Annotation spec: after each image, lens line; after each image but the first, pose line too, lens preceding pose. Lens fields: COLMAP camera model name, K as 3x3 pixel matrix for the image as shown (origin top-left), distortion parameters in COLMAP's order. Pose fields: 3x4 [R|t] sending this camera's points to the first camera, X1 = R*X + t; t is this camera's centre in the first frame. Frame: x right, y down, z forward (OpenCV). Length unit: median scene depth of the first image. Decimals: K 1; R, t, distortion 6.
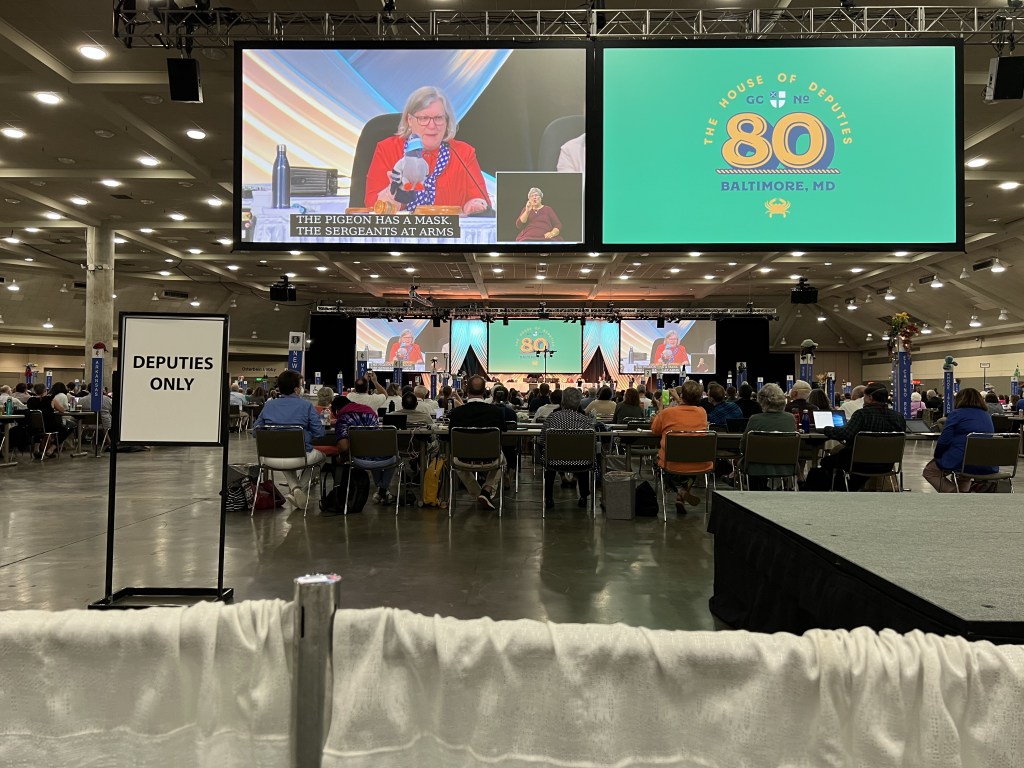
lens RADIAL K [[753.8, 0, 512.3], [0, 753.8, 372.4], [0, 0, 1]] dist [0.061034, -0.063240]
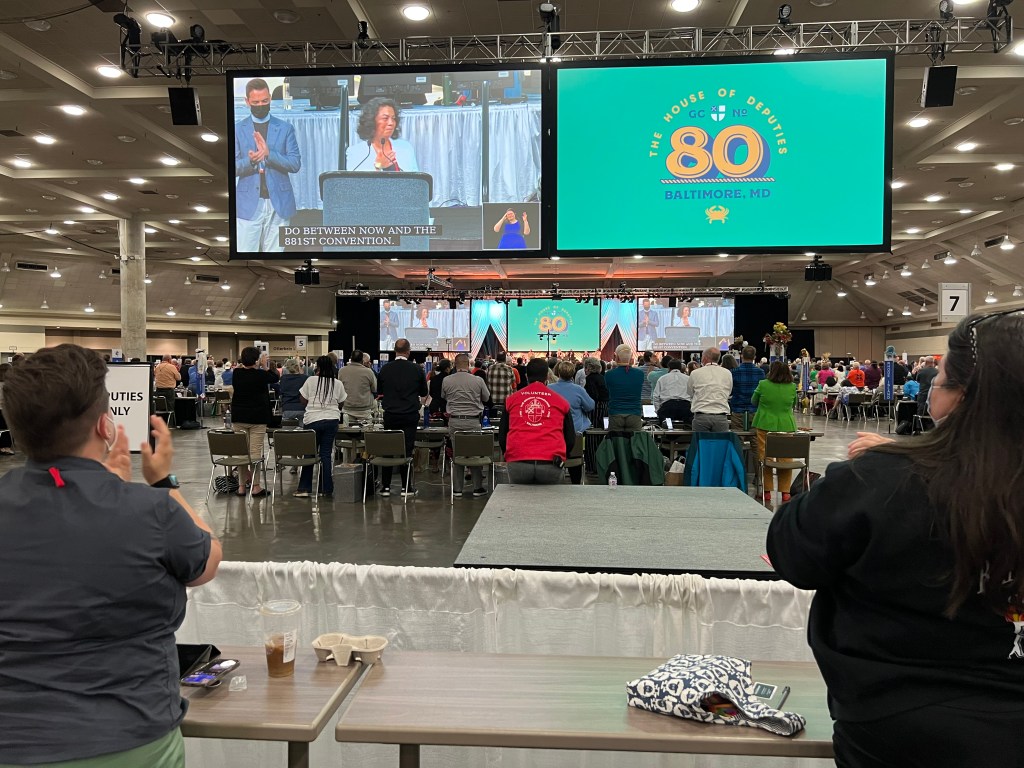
lens RADIAL K [[753.8, 0, 508.9], [0, 753.8, 377.3], [0, 0, 1]] dist [0.061034, -0.063240]
pose [[0.998680, -0.005289, -0.051090, 0.099372], [0.007384, 0.999135, 0.040913, -0.027566], [0.050829, -0.041237, 0.997856, -0.105804]]
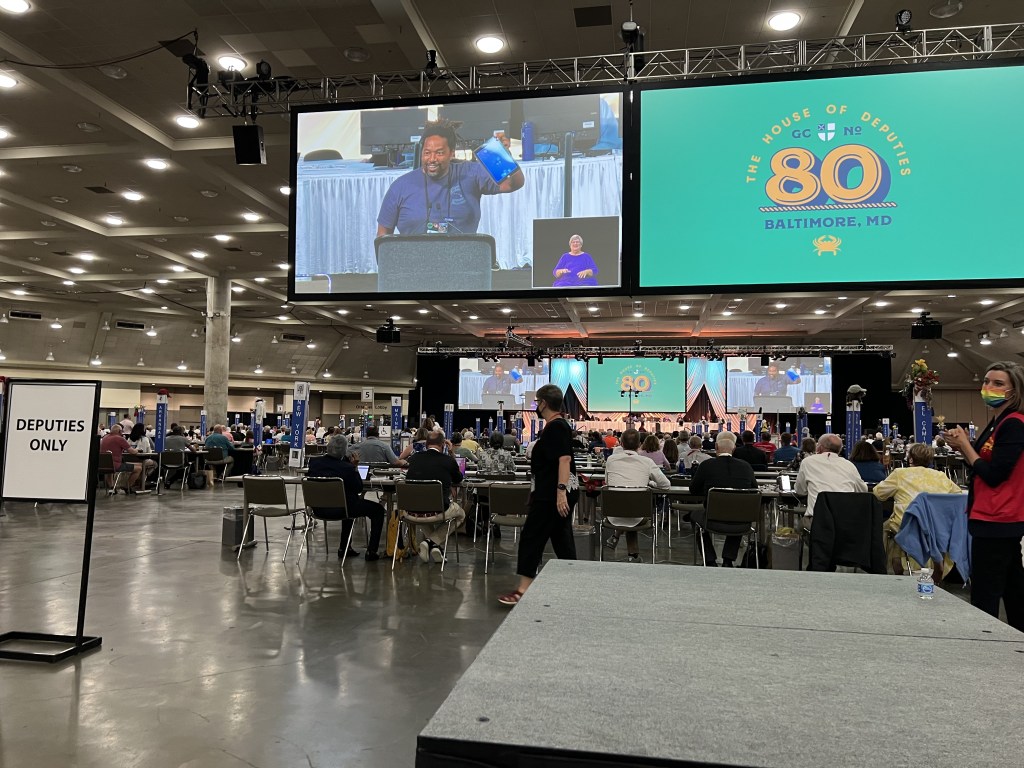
lens RADIAL K [[753.8, 0, 510.1], [0, 753.8, 385.9], [0, 0, 1]] dist [0.061034, -0.063240]
pose [[0.987630, -0.001948, -0.156791, 0.101657], [-0.002959, 0.999513, -0.031056, -0.010104], [0.156775, 0.031135, 0.987143, 0.007173]]
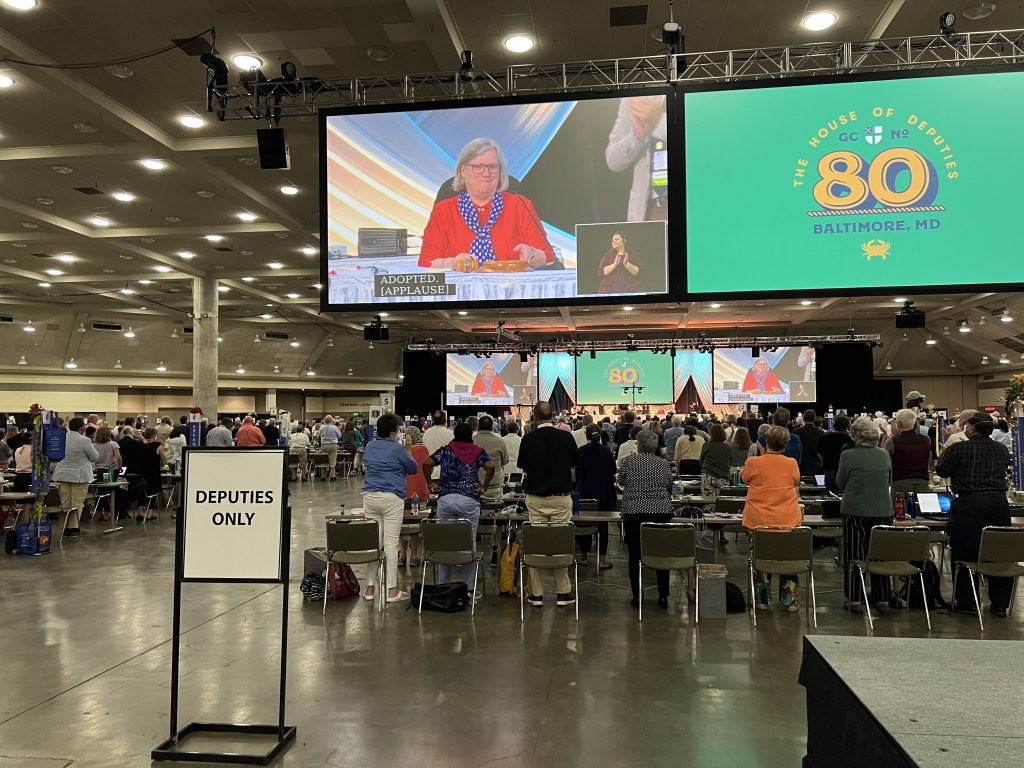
lens RADIAL K [[753.8, 0, 521.4], [0, 753.8, 386.3], [0, 0, 1]] dist [0.061034, -0.063240]
pose [[0.994008, -0.019851, -0.107491, 0.009278], [0.018053, 0.999681, -0.017670, -0.036121], [0.107807, 0.015623, 0.994049, 0.015478]]
